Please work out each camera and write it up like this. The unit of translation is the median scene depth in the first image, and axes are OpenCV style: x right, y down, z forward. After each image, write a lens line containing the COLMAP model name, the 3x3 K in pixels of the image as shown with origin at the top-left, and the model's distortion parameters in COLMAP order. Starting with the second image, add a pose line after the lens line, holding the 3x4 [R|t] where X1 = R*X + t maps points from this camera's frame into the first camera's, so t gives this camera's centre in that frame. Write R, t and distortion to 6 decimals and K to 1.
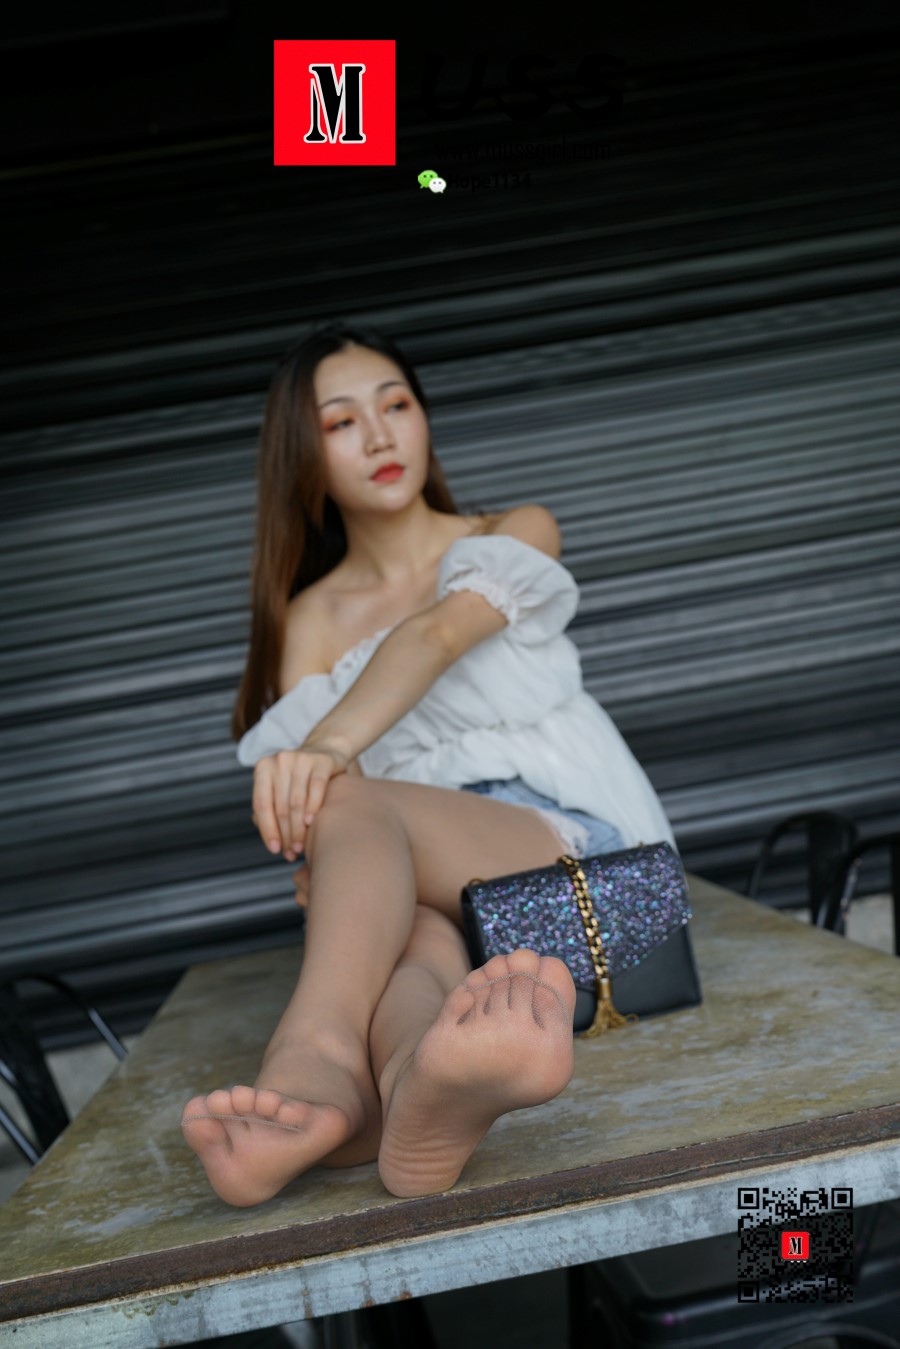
lens RADIAL K [[1659.7, 0, 450.0], [0, 1659.7, 674.5], [0, 0, 1]] dist [0.006913, 0.013636]
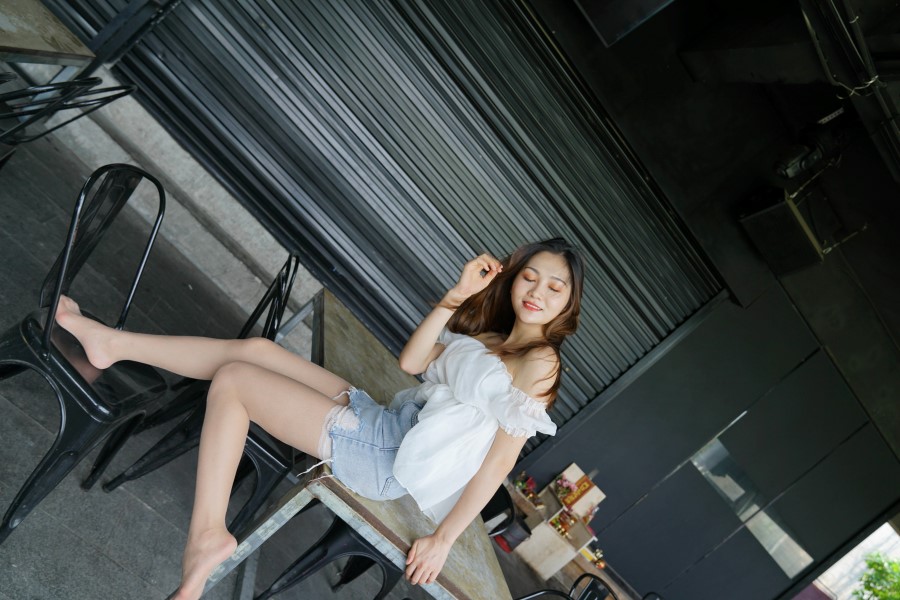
lens RADIAL K [[681.6, 0, 450.0], [0, 681.6, 300.0], [0, 0, 1]] dist [-0.008575, 0.009504]
pose [[0.505326, 0.816680, 0.278709, -0.826775], [-0.856586, 0.513817, 0.047472, -0.121974], [-0.104436, -0.262727, 0.959201, -0.352932]]
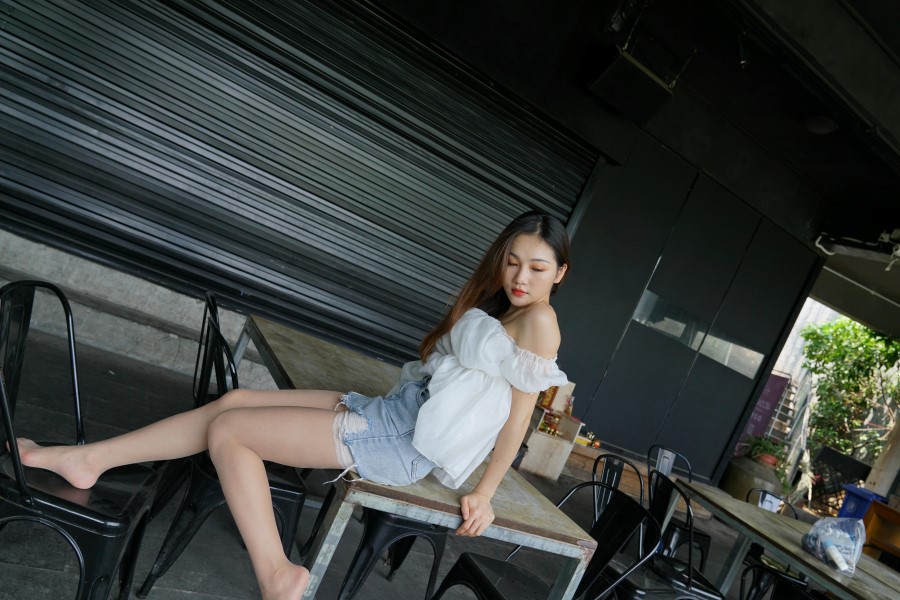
lens RADIAL K [[681.6, 0, 450.0], [0, 681.6, 300.0], [0, 0, 1]] dist [-0.008575, 0.009504]
pose [[0.744559, 0.523732, 0.413929, -0.910983], [-0.573026, 0.819514, -0.006169, -0.064259], [-0.342451, -0.232599, 0.910288, -0.348068]]
